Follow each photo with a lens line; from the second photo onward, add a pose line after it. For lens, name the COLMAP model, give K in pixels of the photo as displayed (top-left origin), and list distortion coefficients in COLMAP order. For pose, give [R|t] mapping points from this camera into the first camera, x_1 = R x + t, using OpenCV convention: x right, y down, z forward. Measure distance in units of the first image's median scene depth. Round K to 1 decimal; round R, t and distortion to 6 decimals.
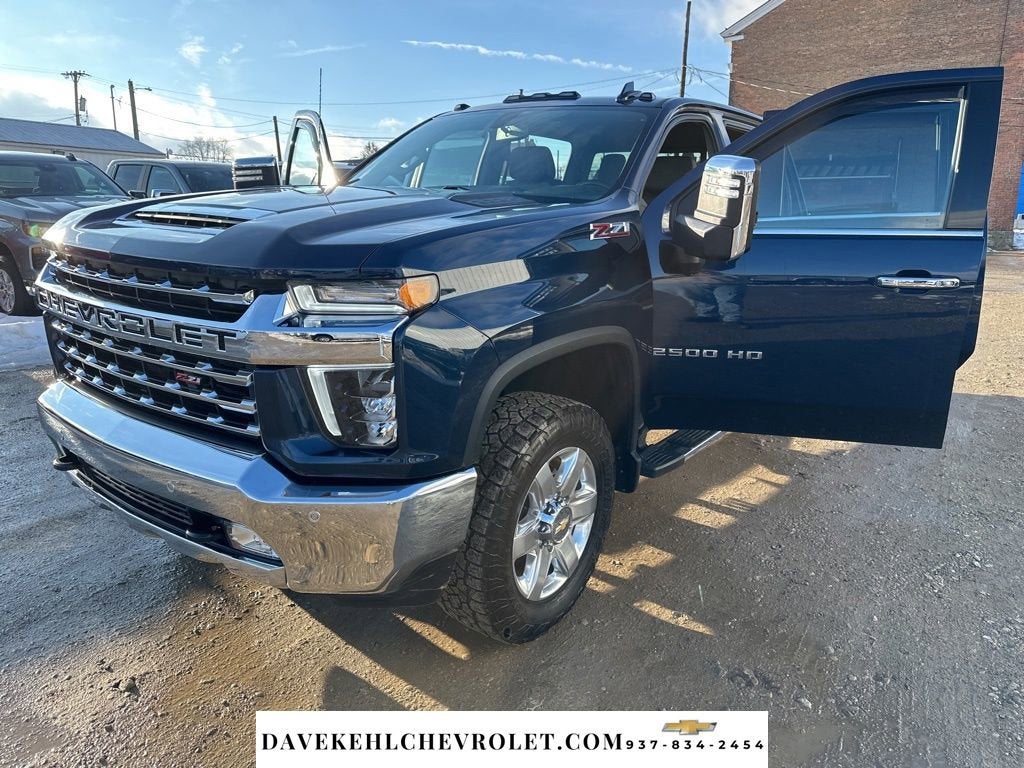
lens RADIAL K [[732.8, 0, 512.0], [0, 732.8, 374.2], [0, 0, 1]] dist [0.026388, -0.032285]
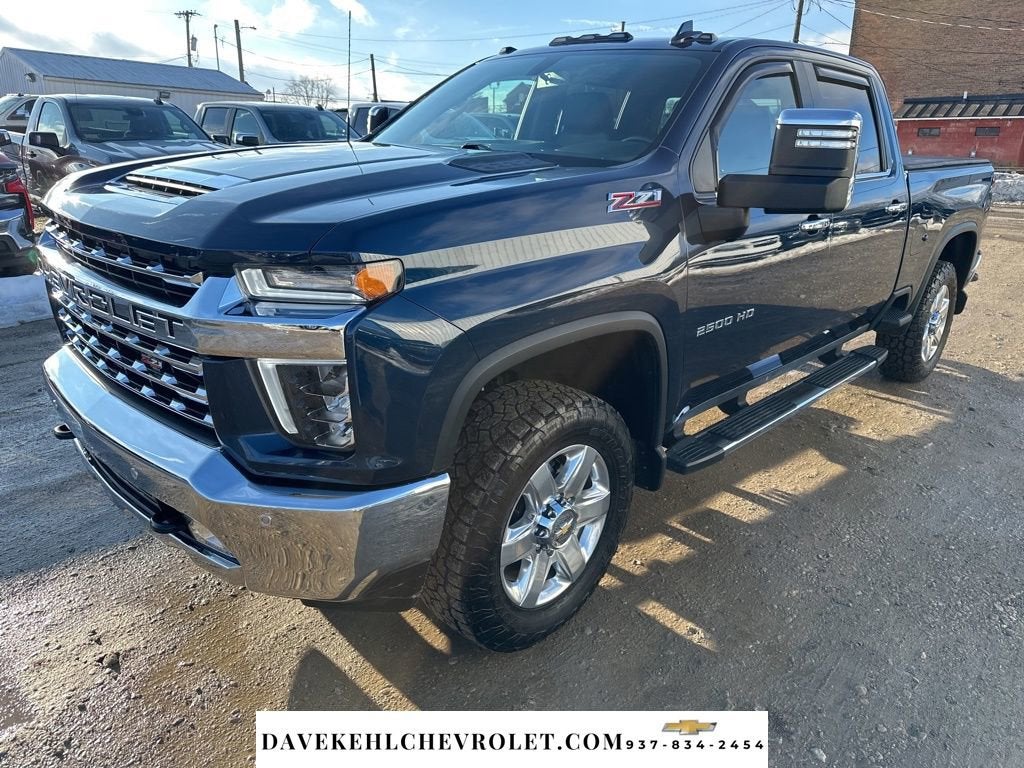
lens RADIAL K [[732.8, 0, 507.0], [0, 732.8, 378.9], [0, 0, 1]] dist [0.026388, -0.032285]
pose [[0.990692, 0.046091, -0.128080, 0.113305], [-0.035528, 0.995869, 0.083565, -0.056996], [0.131403, -0.078237, 0.988237, 0.110060]]
